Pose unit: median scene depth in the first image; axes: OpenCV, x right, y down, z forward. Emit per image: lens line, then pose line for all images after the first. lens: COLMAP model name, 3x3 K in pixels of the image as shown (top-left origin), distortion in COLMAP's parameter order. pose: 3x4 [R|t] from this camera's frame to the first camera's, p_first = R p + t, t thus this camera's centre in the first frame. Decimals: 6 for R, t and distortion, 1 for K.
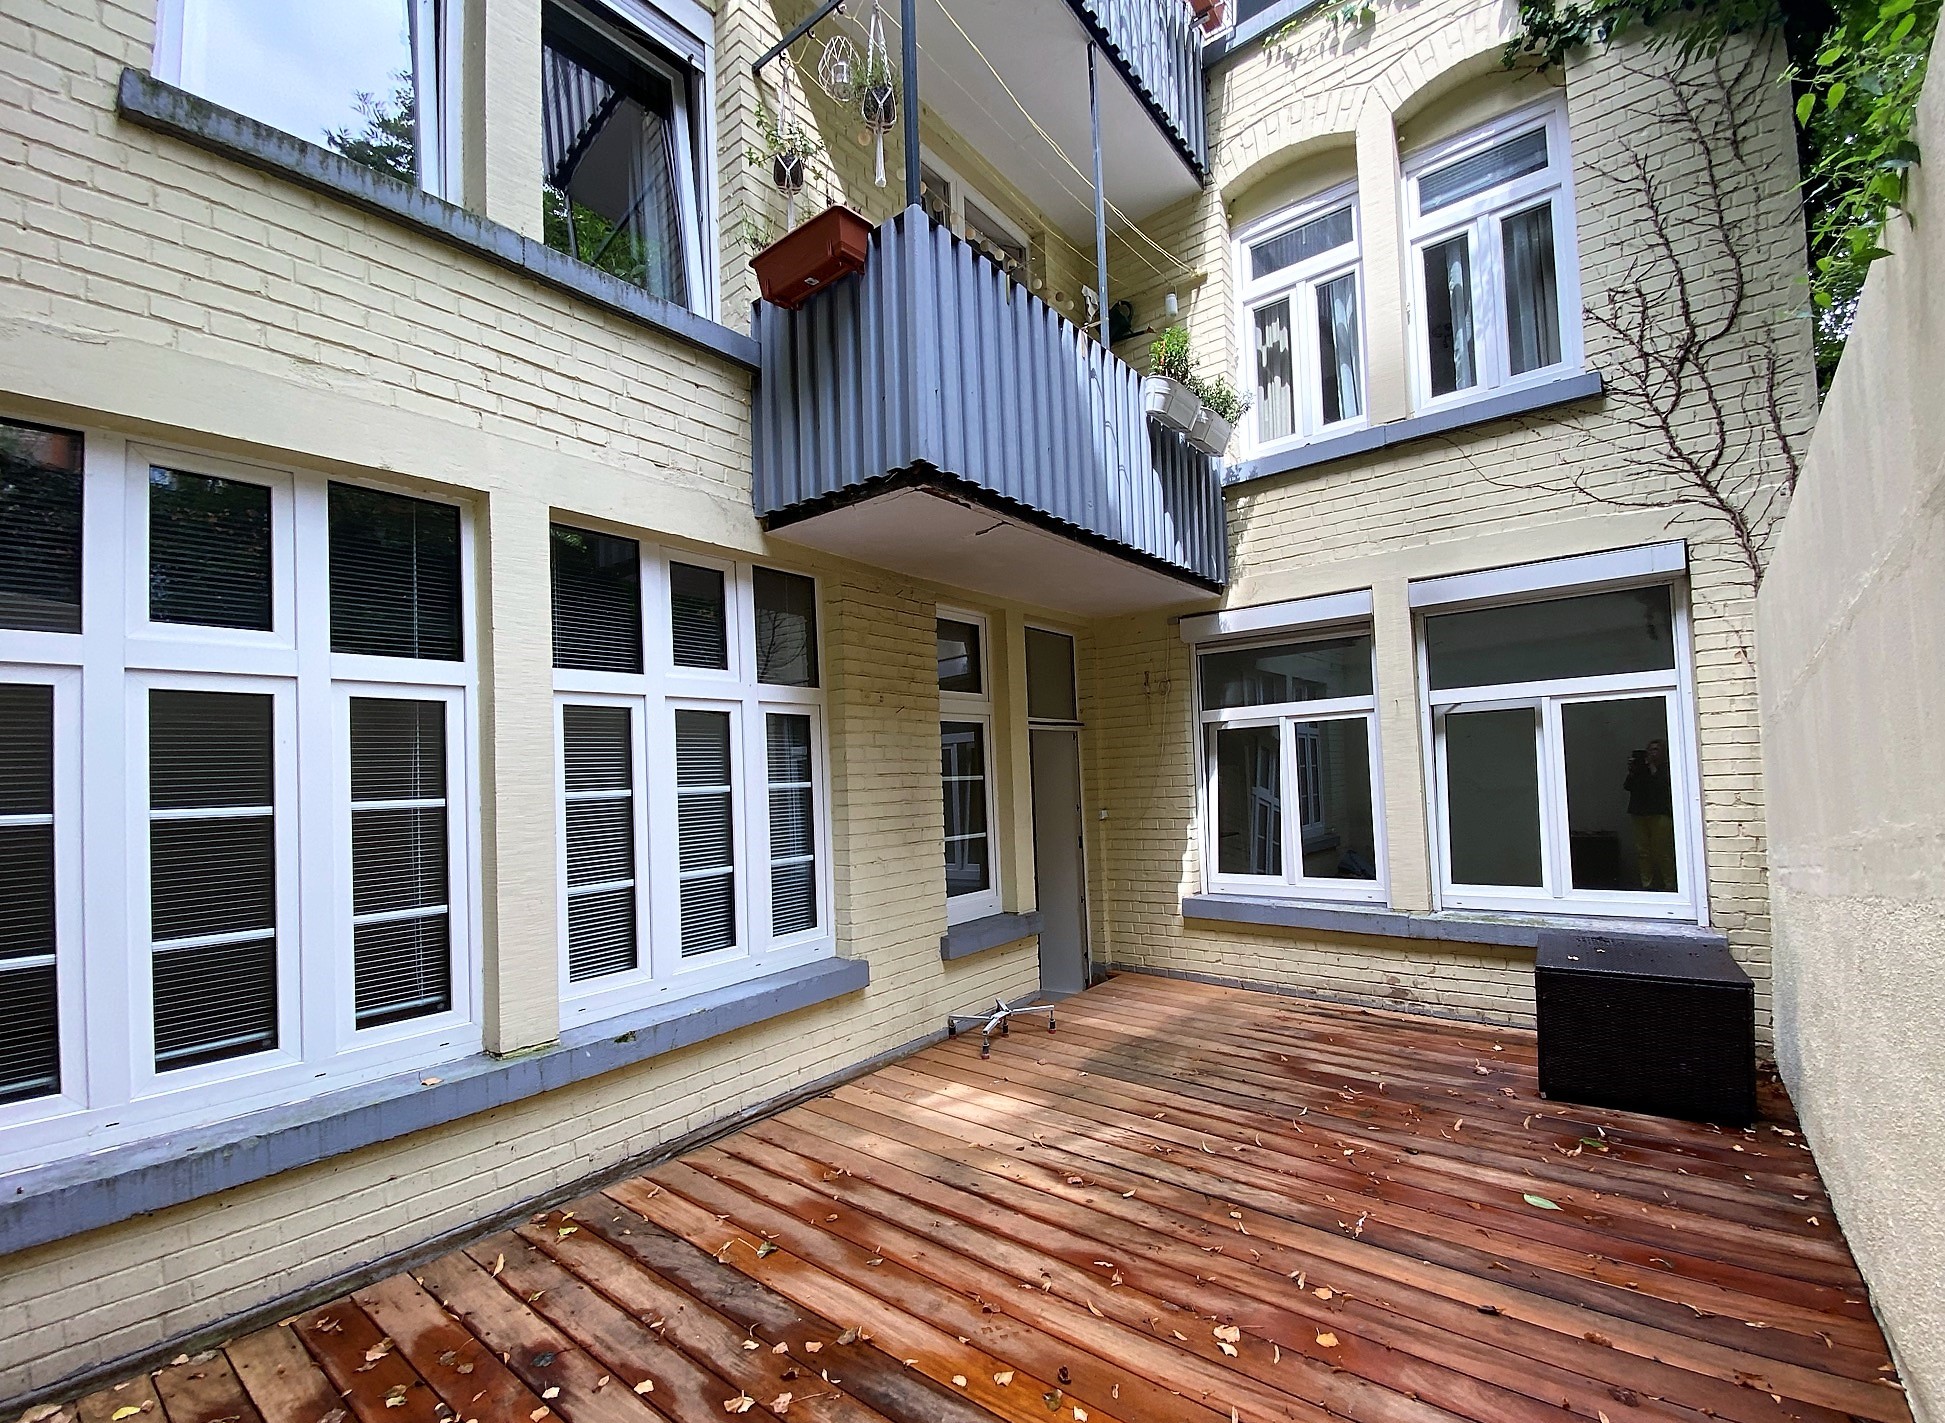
lens RADIAL K [[794.6, 0, 1034.4], [0, 794.6, 750.7], [0, 0, 1]] dist [0.010966, -0.012946]
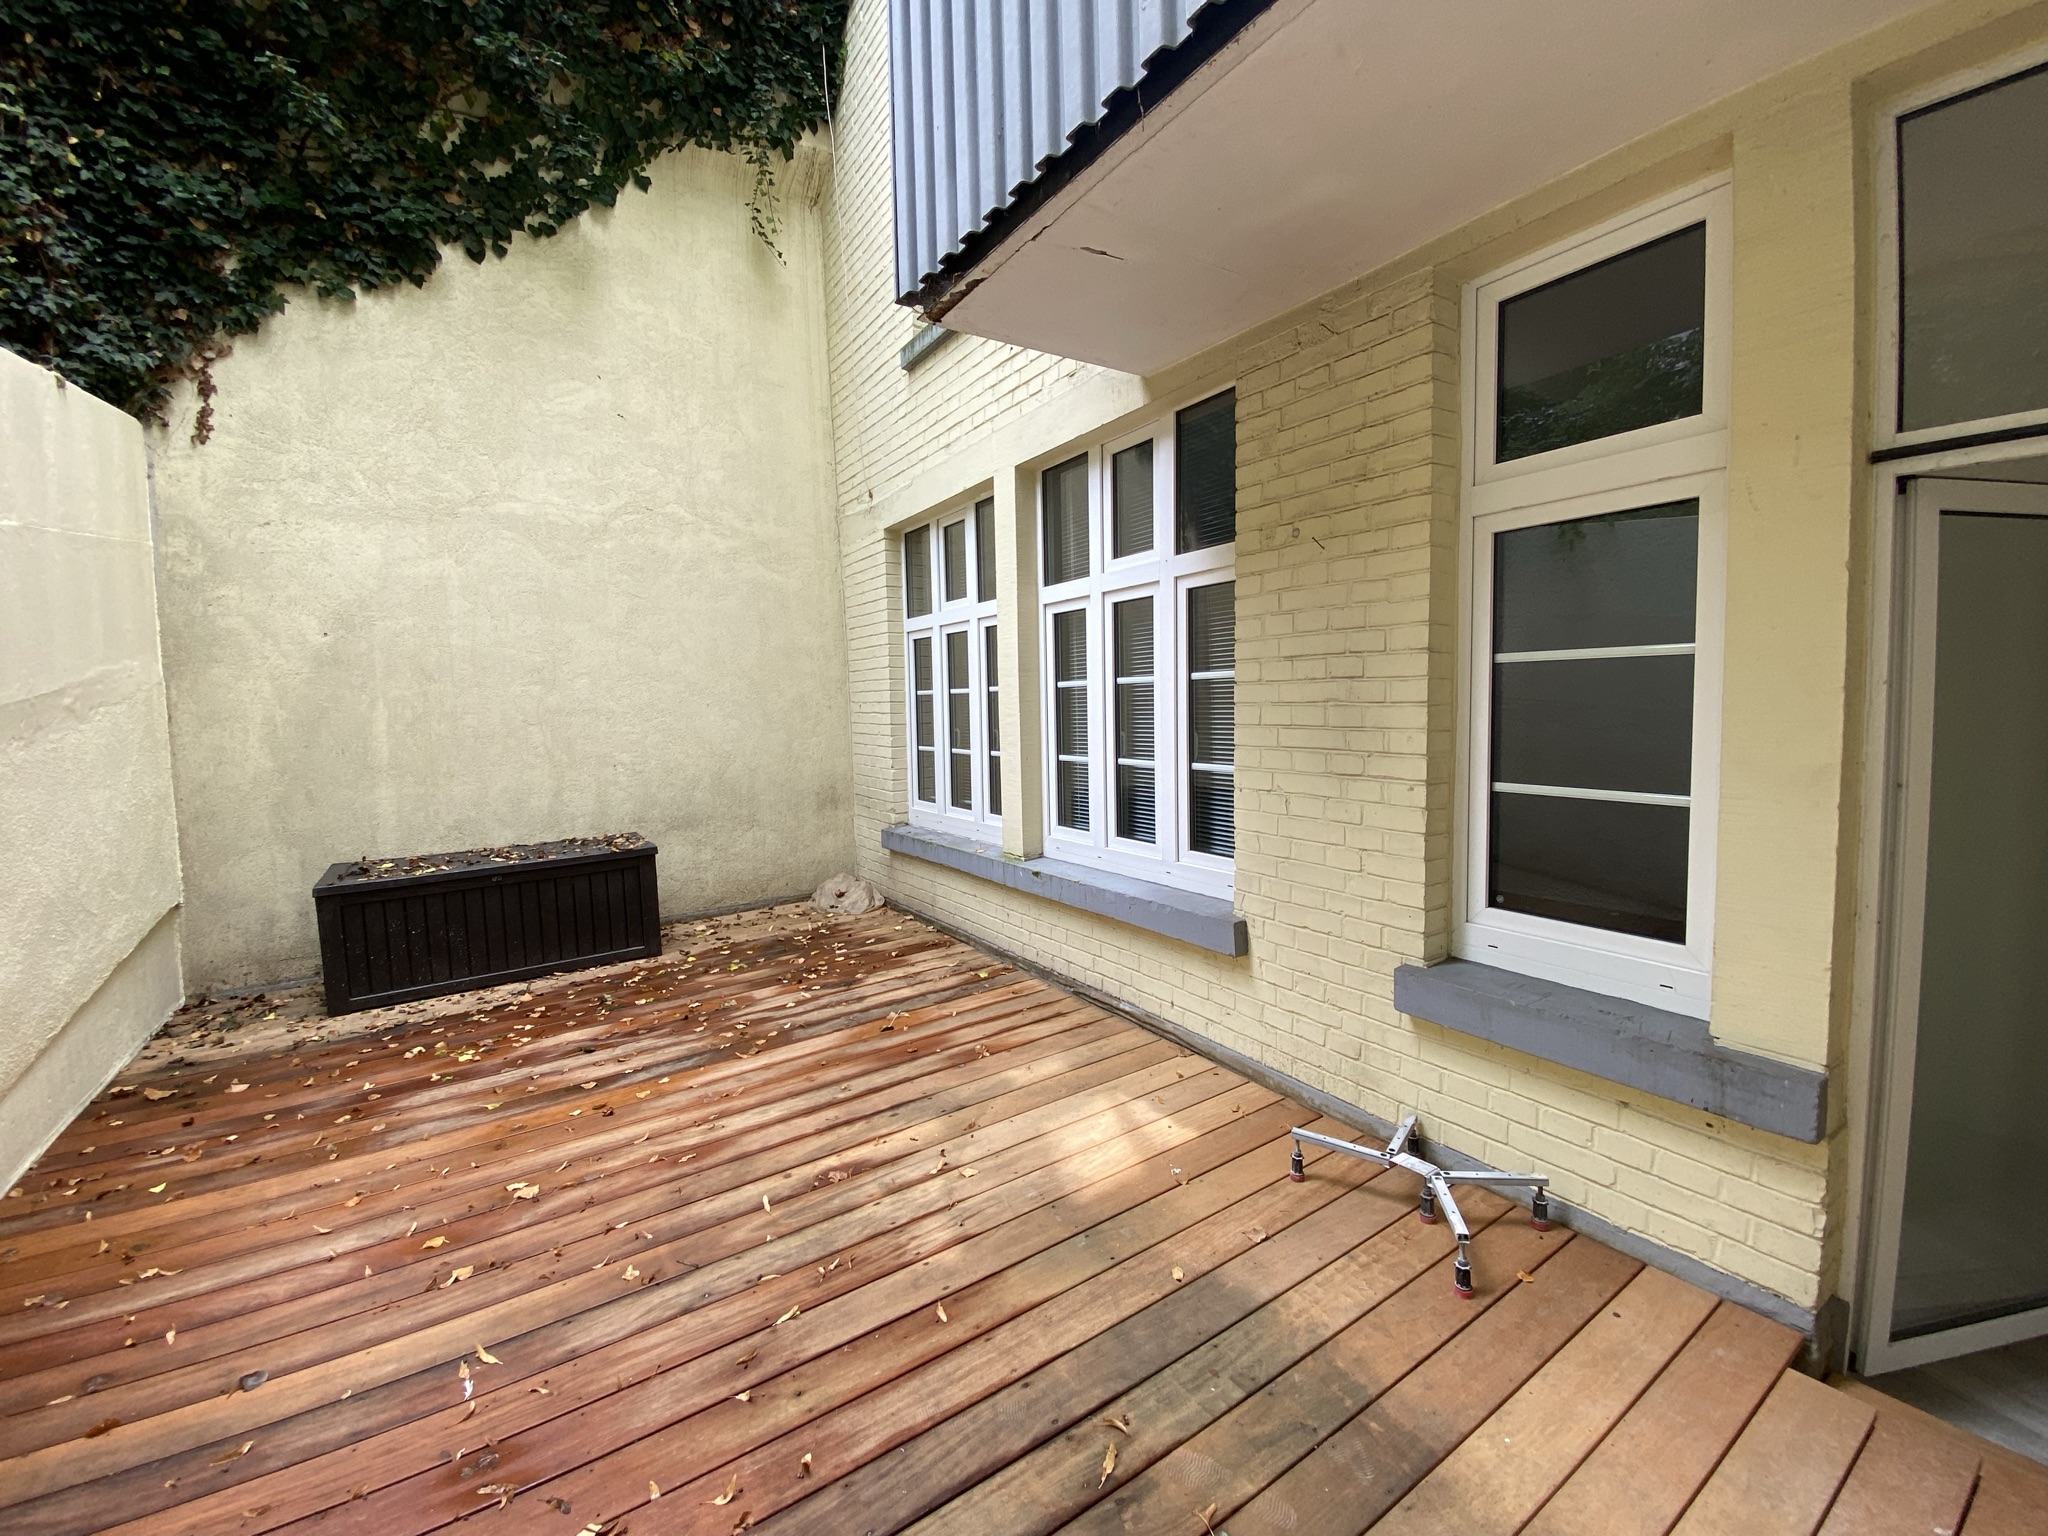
lens RADIAL K [[836.6, 0, 1036.1], [0, 836.6, 762.5], [0, 0, 1]] dist [0.010966, -0.012946]
pose [[-0.355284, 0.120657, -0.926939, 0.690541], [0.074439, 0.992137, 0.100612, 0.042014], [0.931790, -0.033254, -0.361472, 1.440955]]
